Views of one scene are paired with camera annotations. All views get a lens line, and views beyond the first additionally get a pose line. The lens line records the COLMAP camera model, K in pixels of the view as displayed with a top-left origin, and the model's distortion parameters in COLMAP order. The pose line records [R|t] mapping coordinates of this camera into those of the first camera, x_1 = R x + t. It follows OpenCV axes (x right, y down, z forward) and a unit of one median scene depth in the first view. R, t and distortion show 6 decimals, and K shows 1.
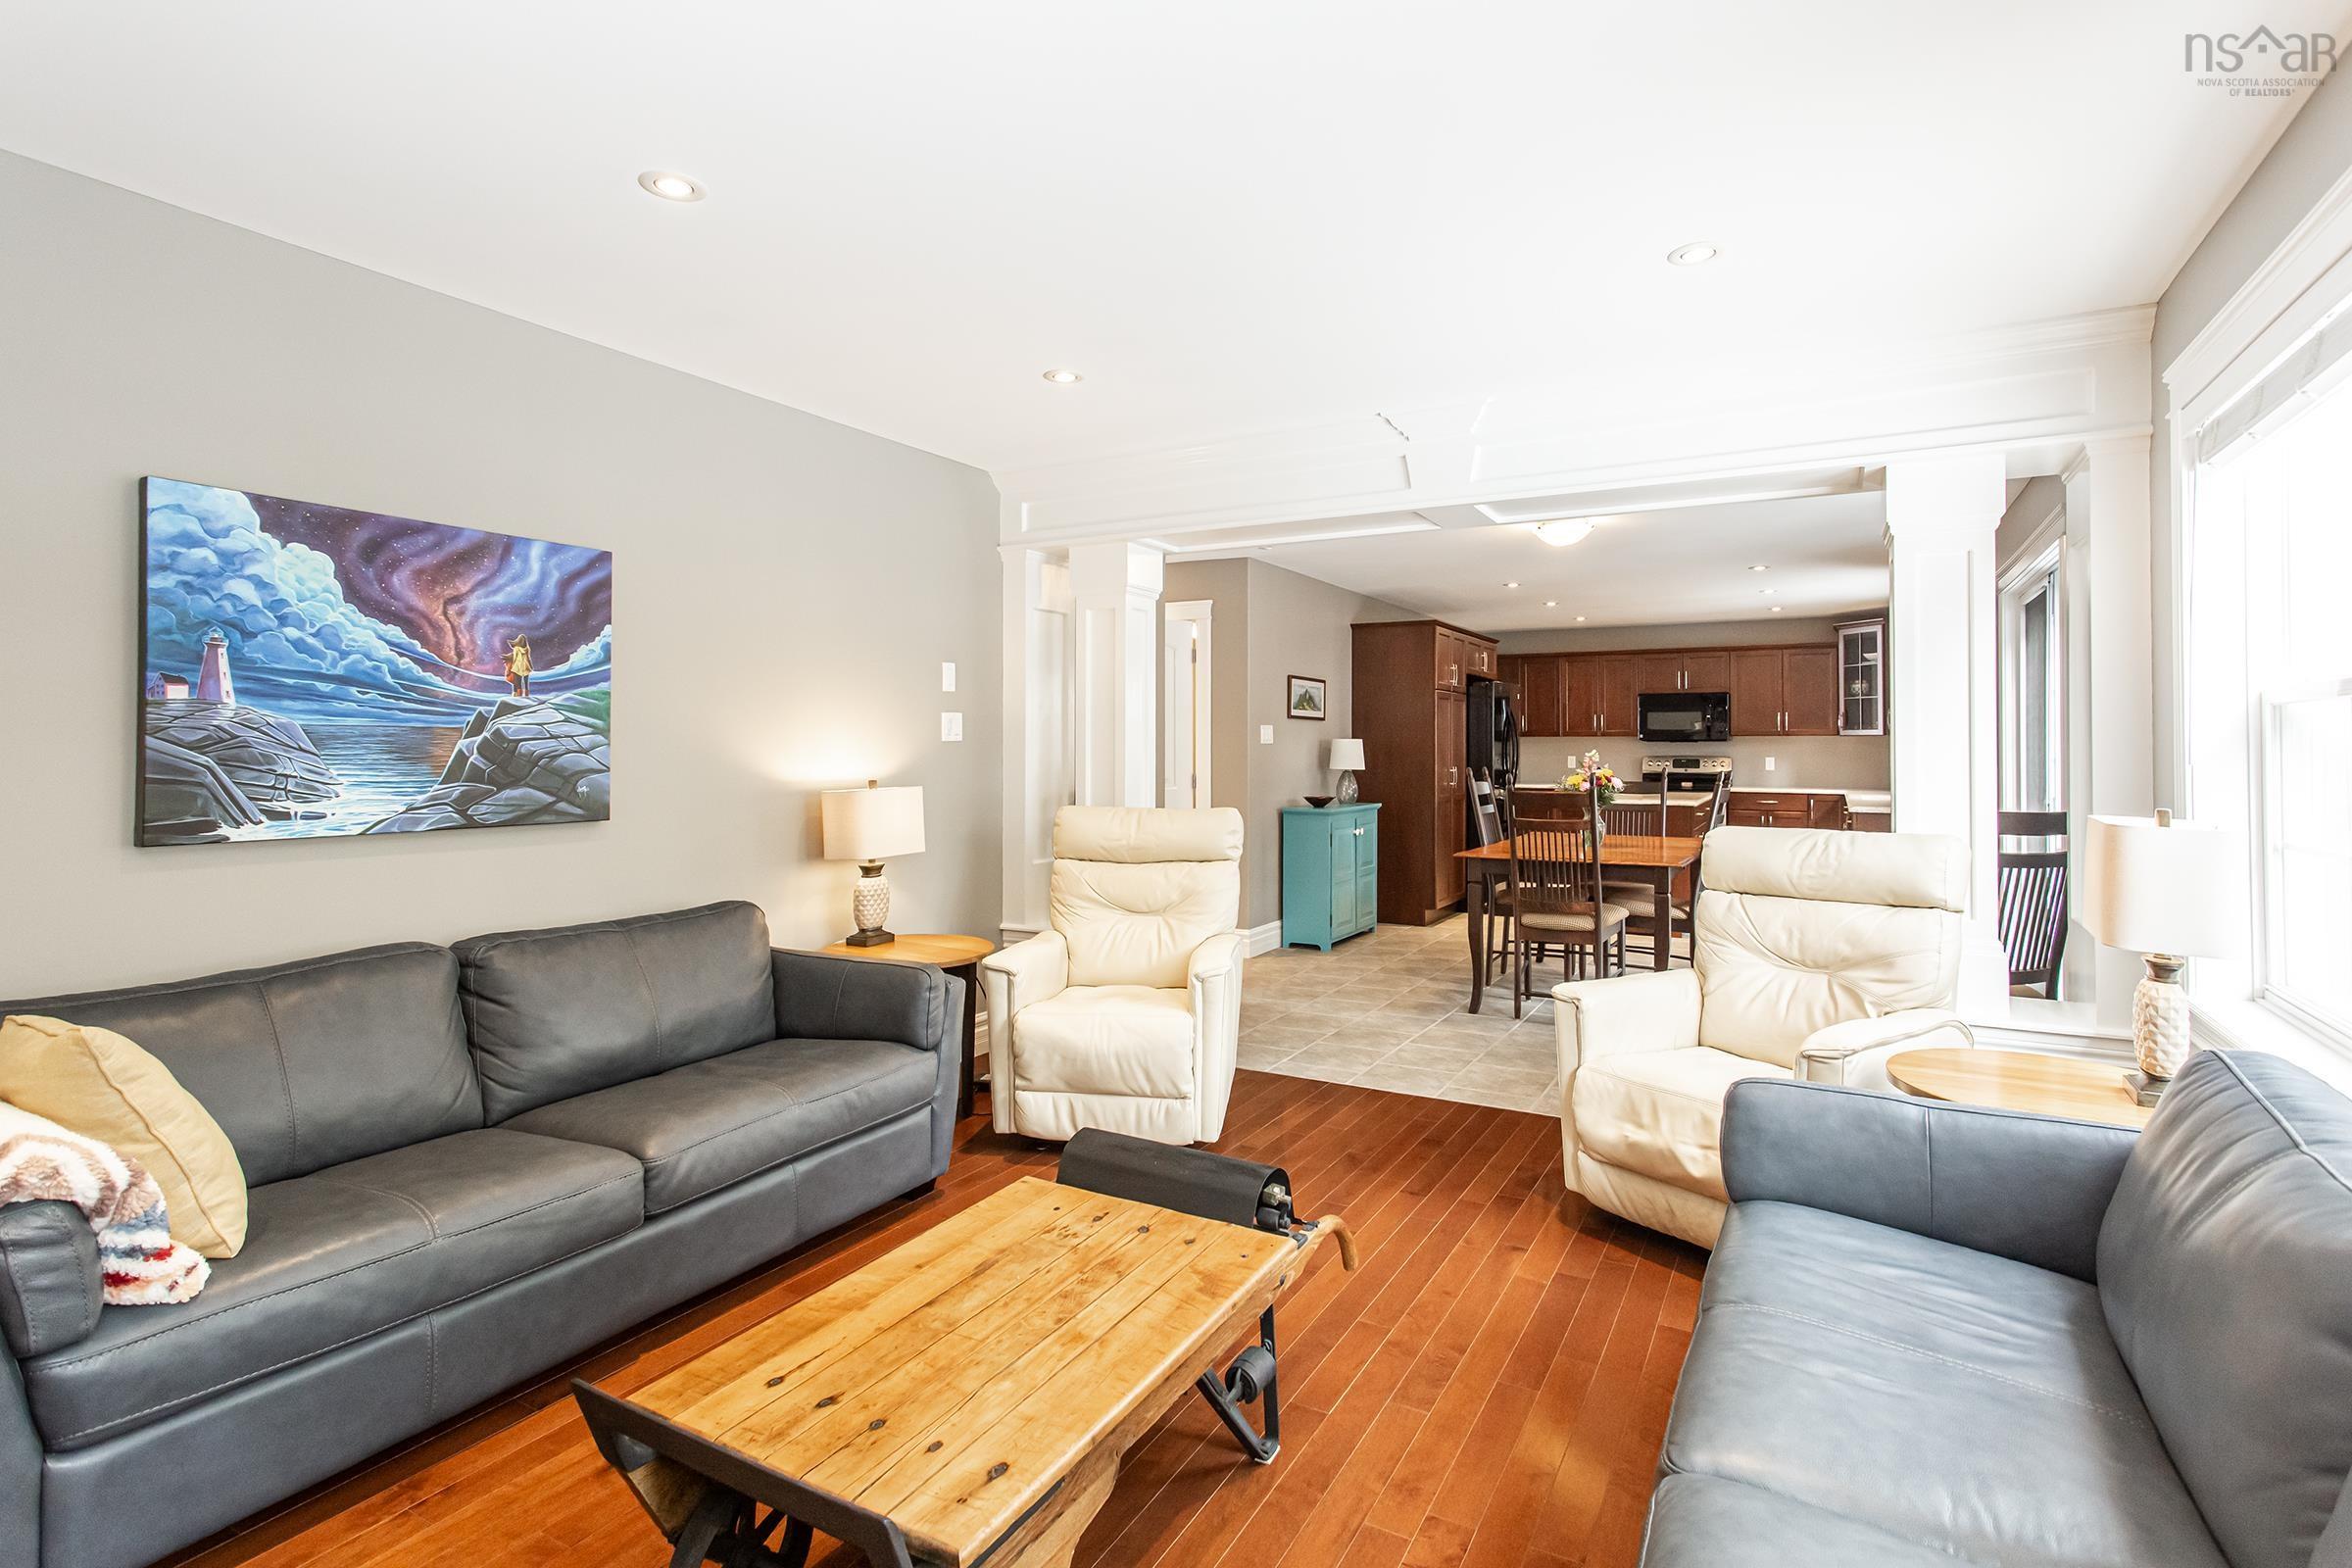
lens RADIAL K [[1144.1, 0, 1181.8], [0, 1144.1, 738.5], [0, 0, 1]] dist [0.002560, 0.000156]
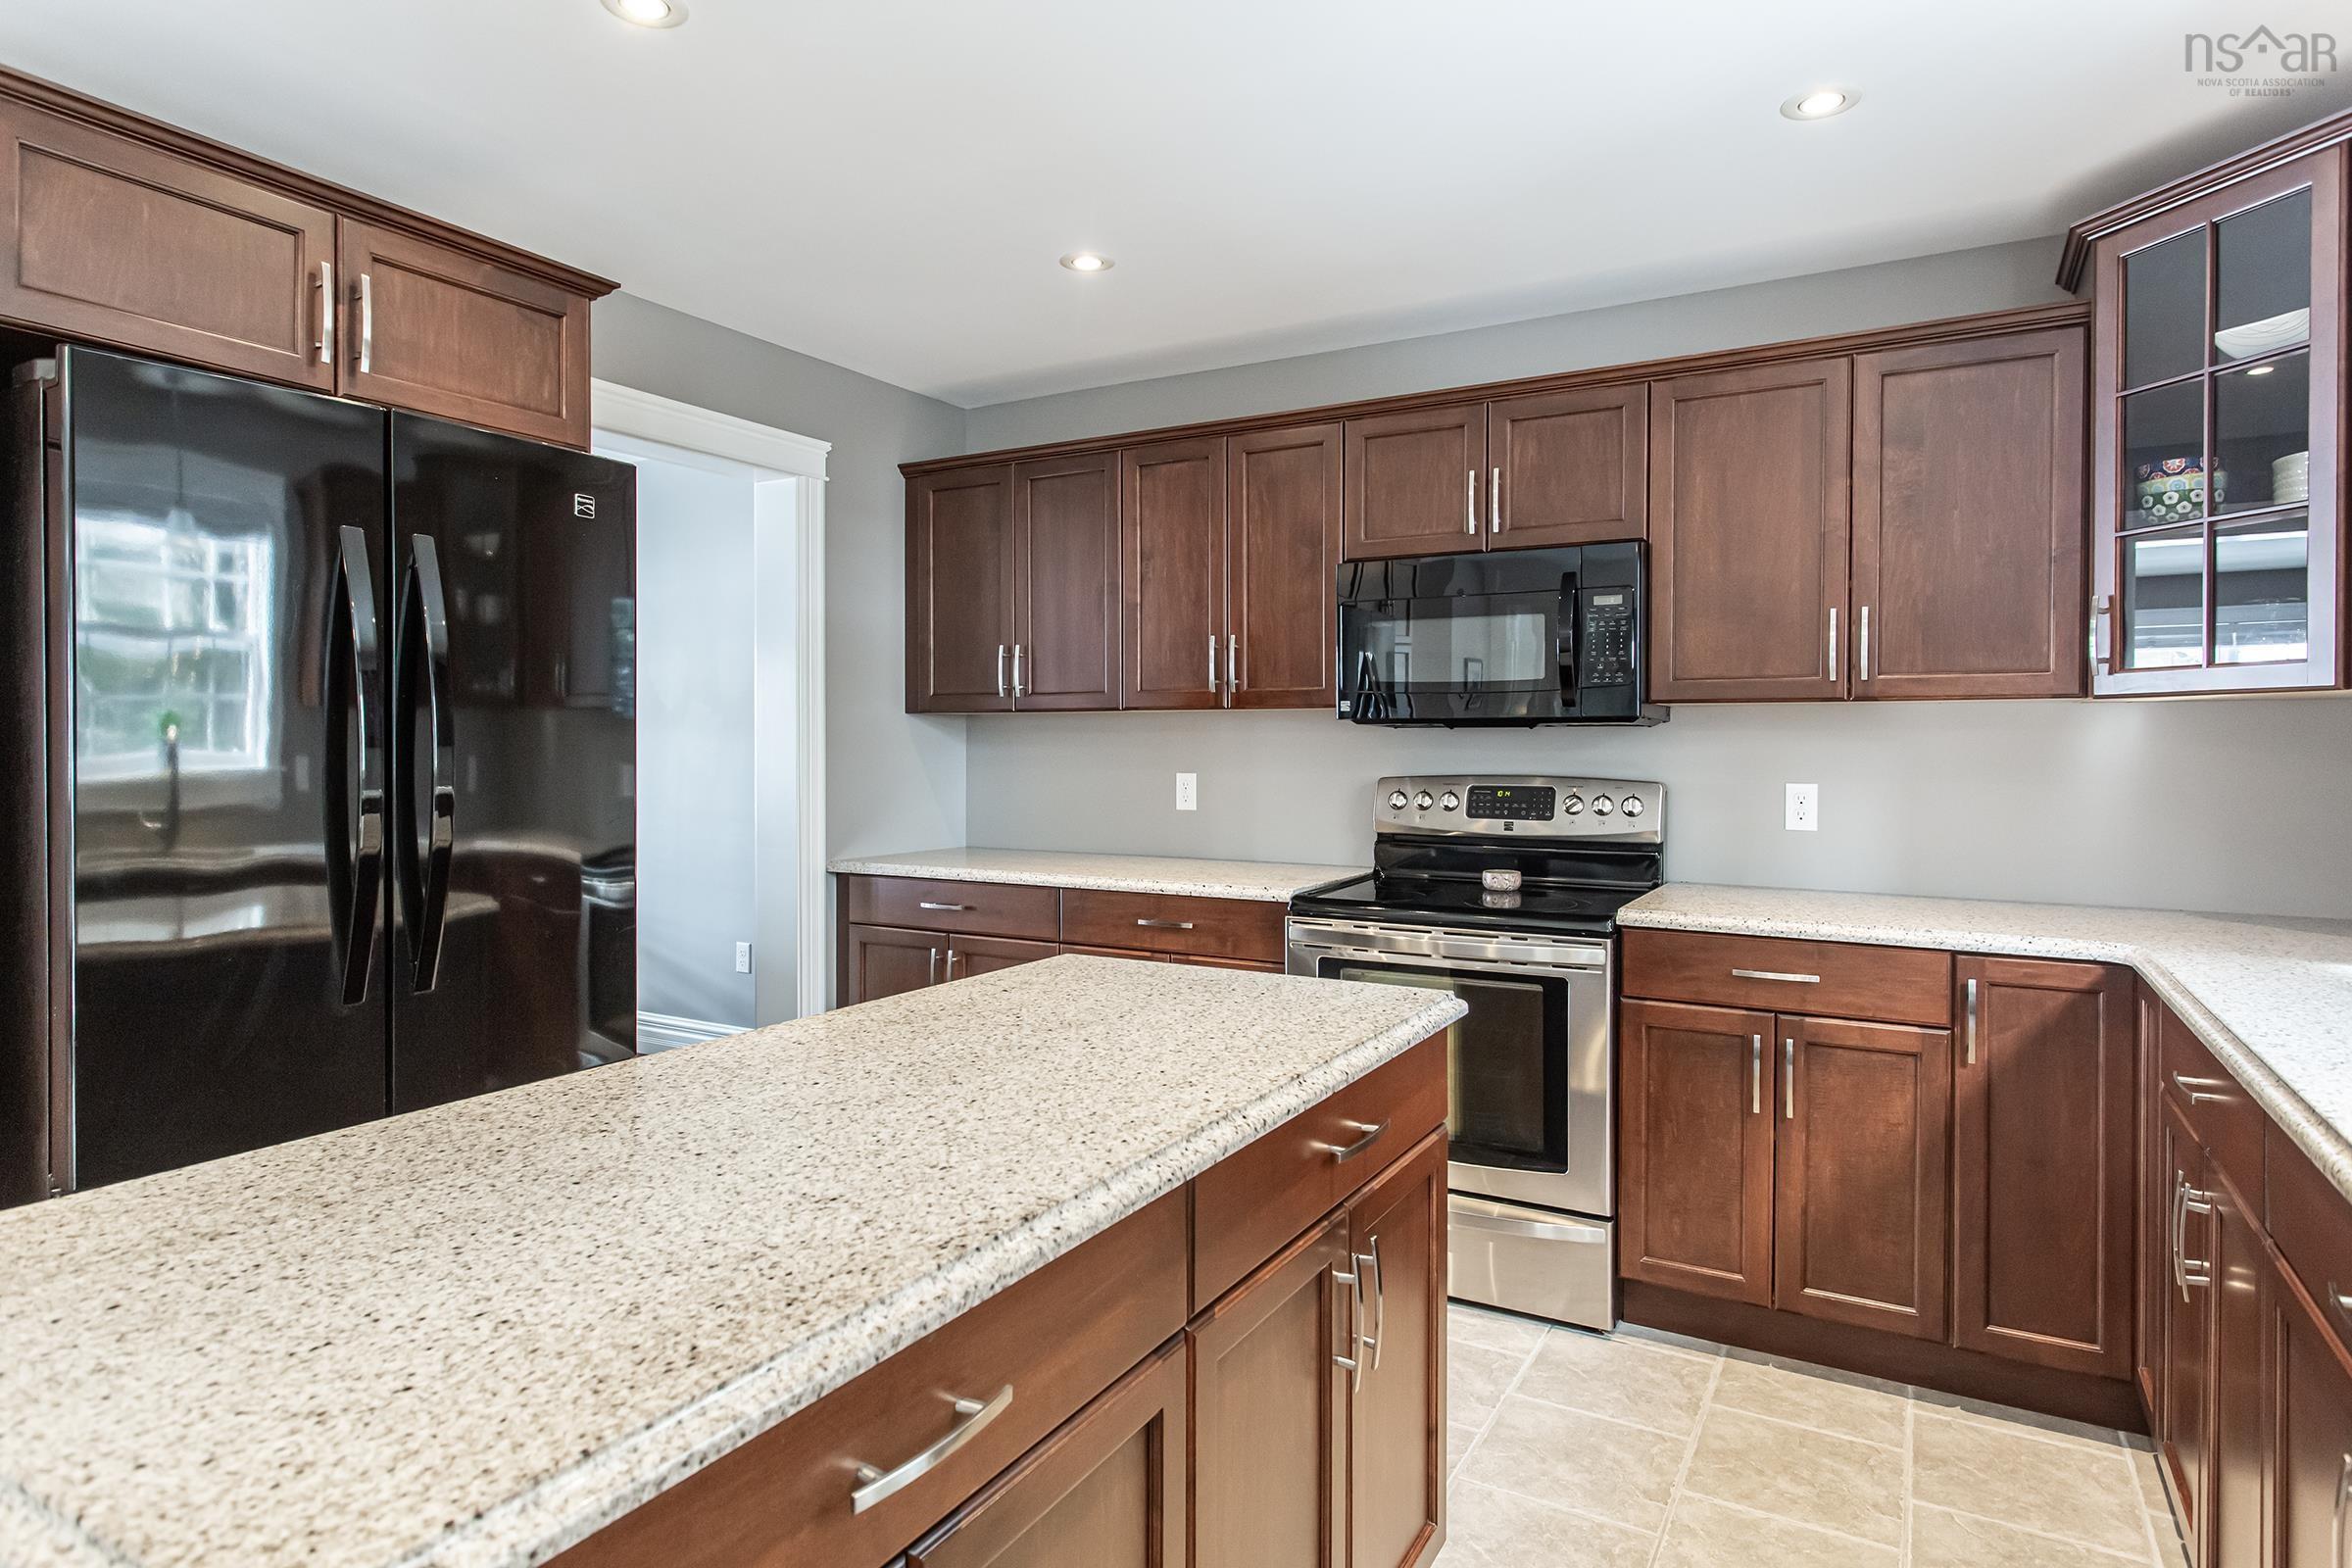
lens RADIAL K [[1314.8, 0, 1143.6], [0, 1314.8, 753.8], [0, 0, 1]] dist [0.002493, 0.003959]
pose [[0.999213, -0.000700, -0.039668, 0.364433], [0.001624, 0.999728, 0.023279, 0.001814], [0.039641, -0.023325, 0.998942, 0.672553]]
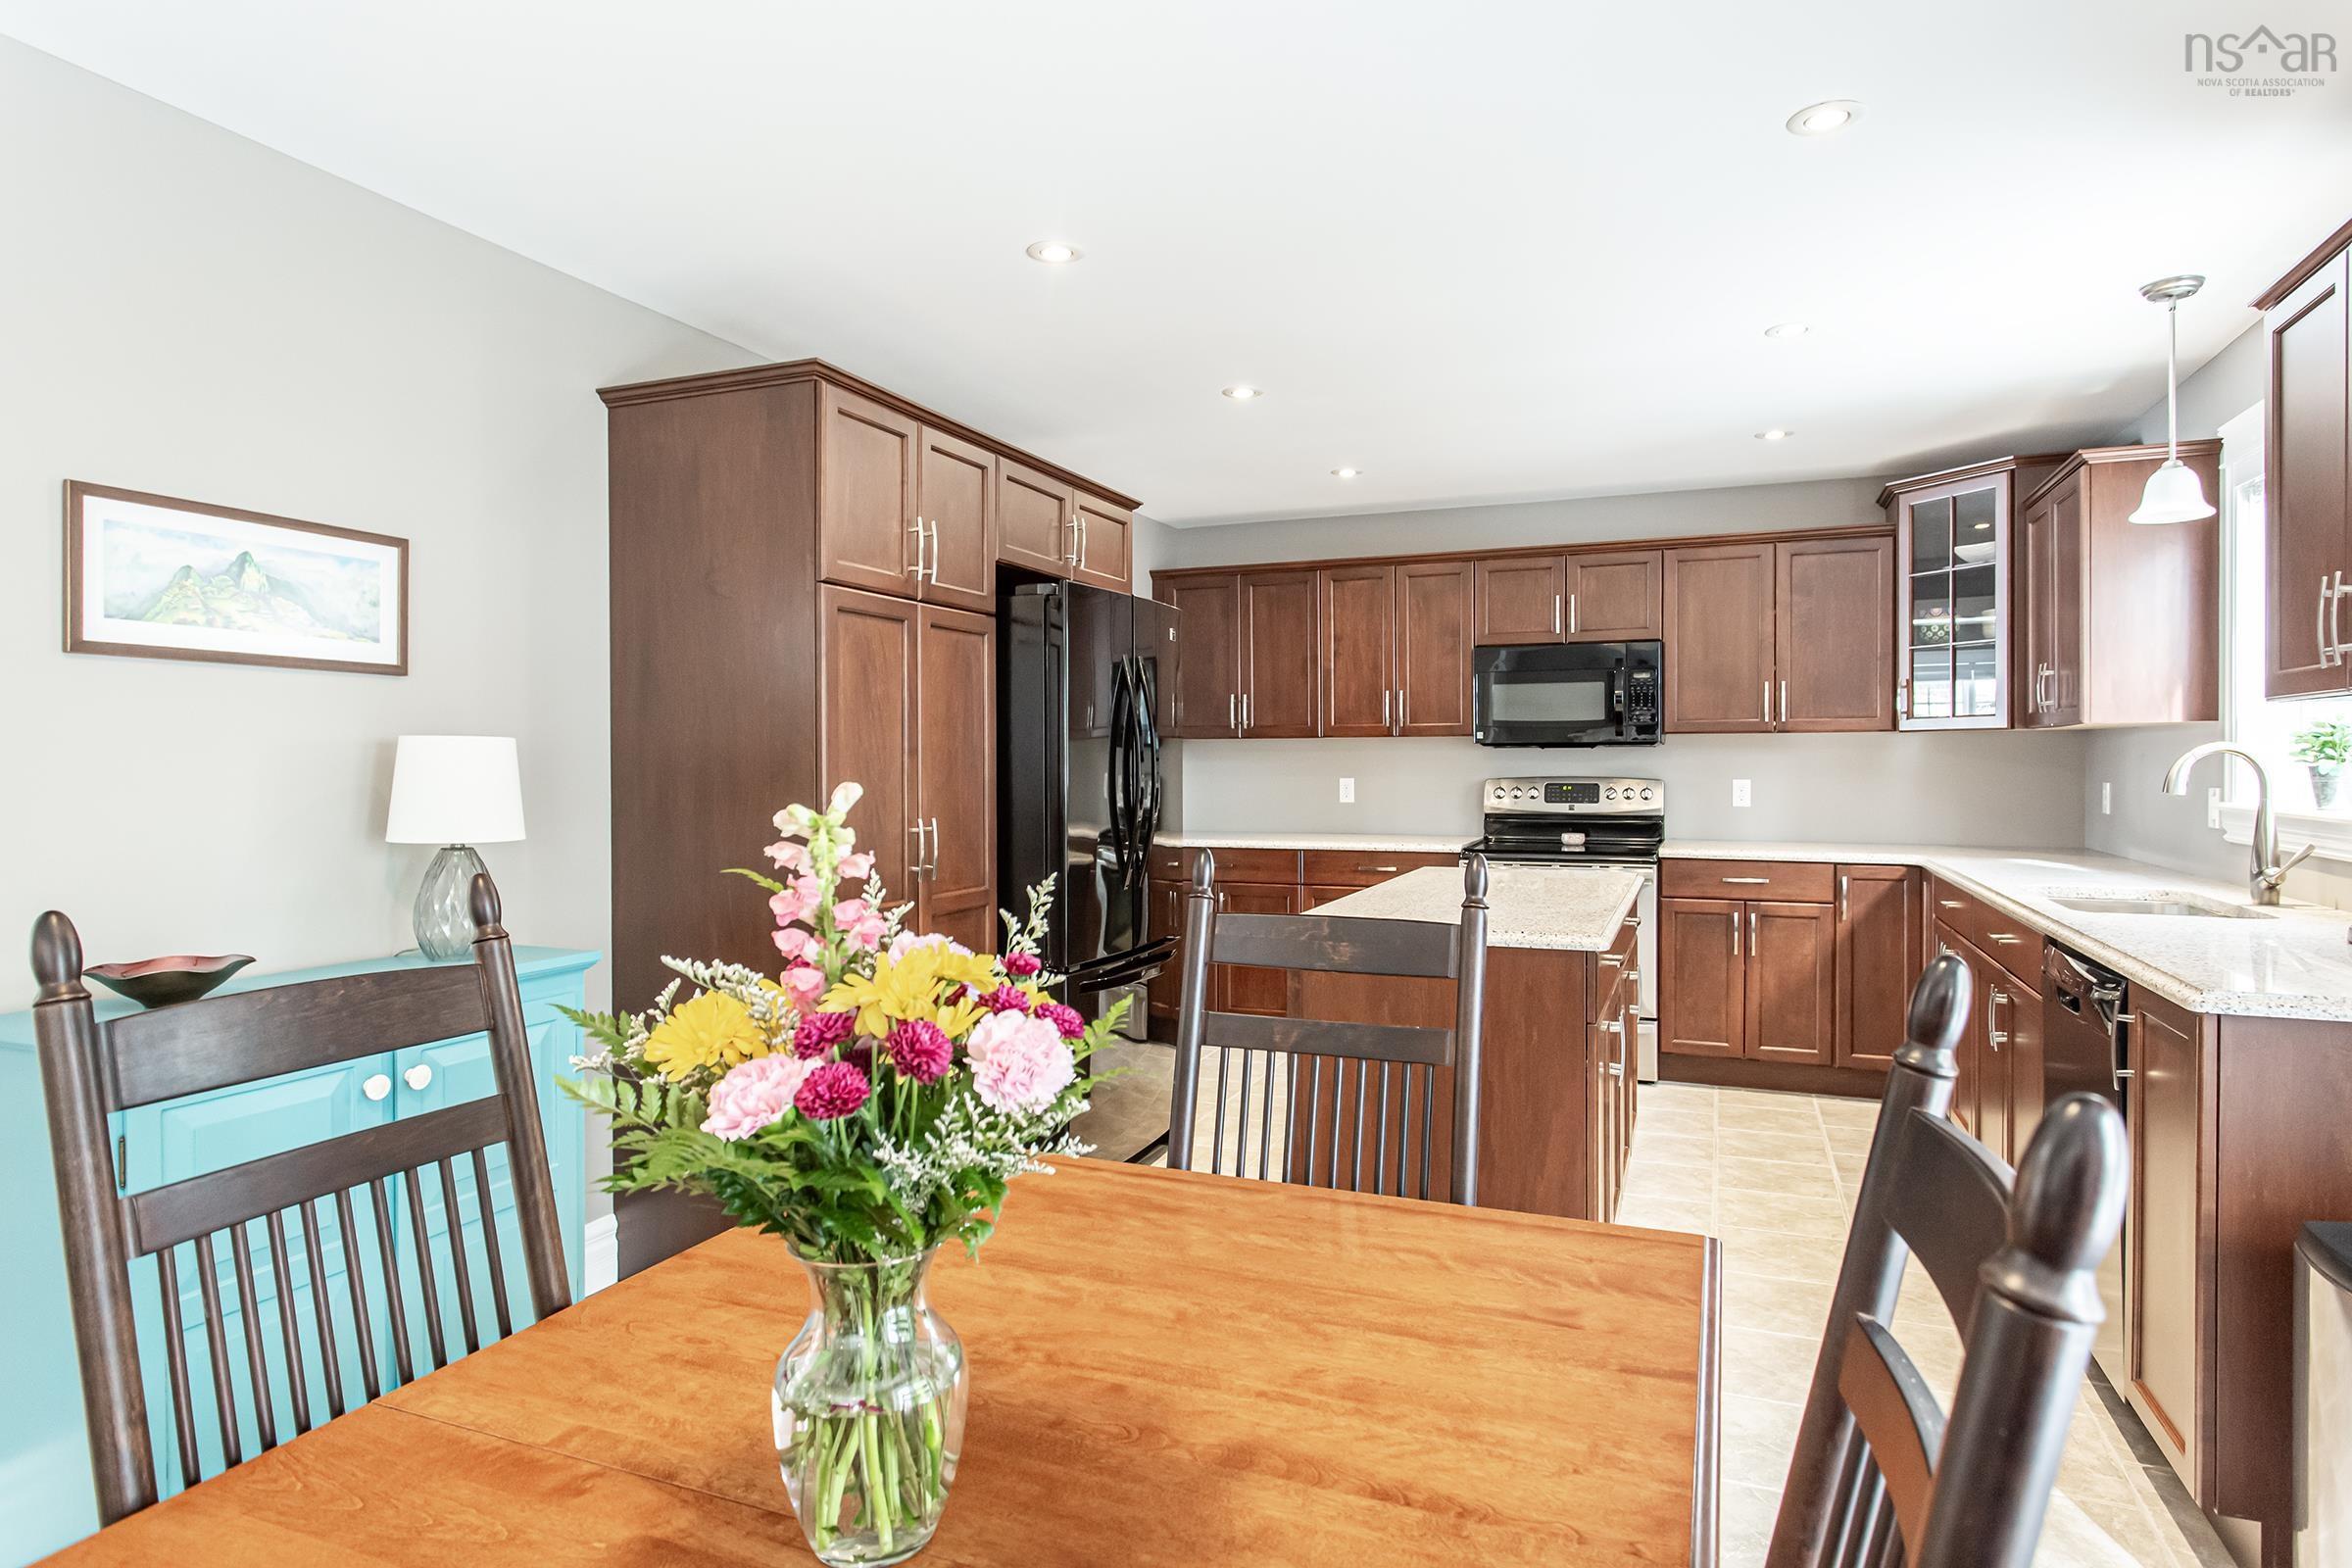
lens RADIAL K [[1314.8, 0, 1169.0], [0, 1314.8, 780.4], [0, 0, 1]] dist [0.002493, 0.003959]
pose [[0.993054, -0.005171, 0.117547, 0.212447], [0.002350, 0.999706, 0.024119, 0.002944], [-0.117637, -0.023675, 0.992774, 0.482333]]
